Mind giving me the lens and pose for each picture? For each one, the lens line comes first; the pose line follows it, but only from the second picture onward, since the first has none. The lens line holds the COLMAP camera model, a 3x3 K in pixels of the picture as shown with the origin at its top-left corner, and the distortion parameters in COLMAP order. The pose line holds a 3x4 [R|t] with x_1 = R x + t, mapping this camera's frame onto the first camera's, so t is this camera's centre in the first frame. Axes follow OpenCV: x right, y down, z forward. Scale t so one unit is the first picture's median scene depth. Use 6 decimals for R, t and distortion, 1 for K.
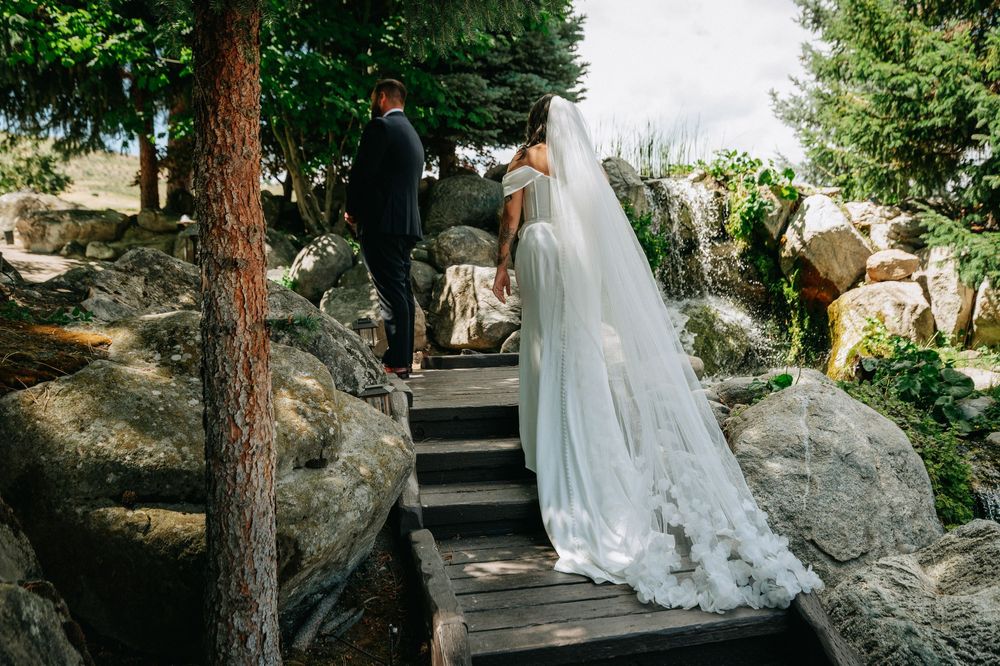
lens RADIAL K [[787.3, 0, 514.0], [0, 787.3, 312.8], [0, 0, 1]] dist [-0.007896, -0.005039]
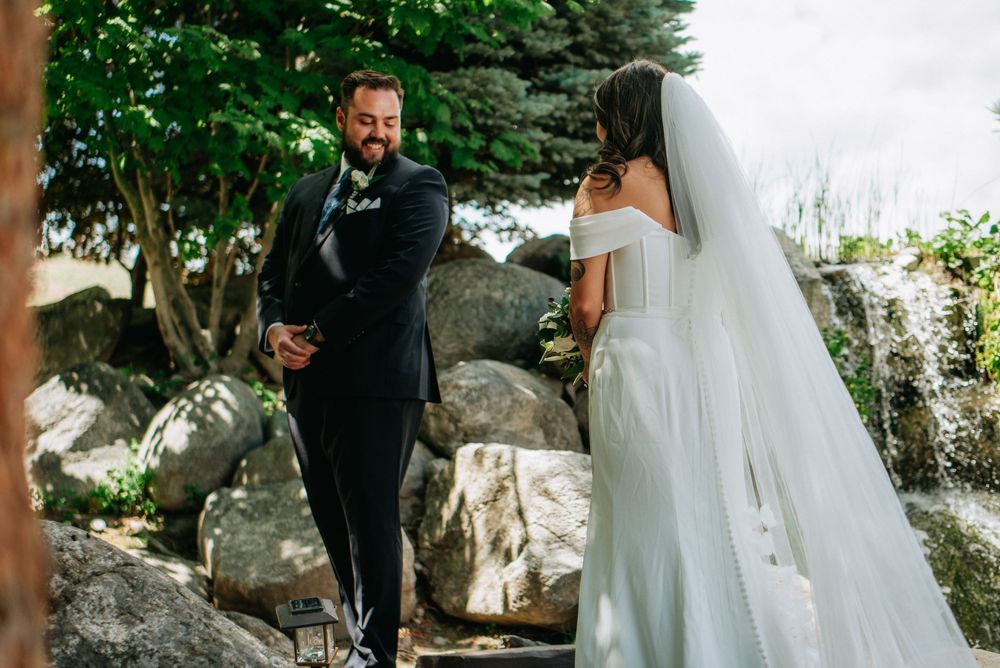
lens RADIAL K [[1318.2, 0, 507.6], [0, 1318.2, 337.1], [0, 0, 1]] dist [-0.040029, 0.000000]
pose [[0.999993, -0.001757, -0.003379, -0.043287], [0.001394, 0.994534, -0.104403, -0.035507], [0.003544, 0.104397, 0.994529, 0.148022]]
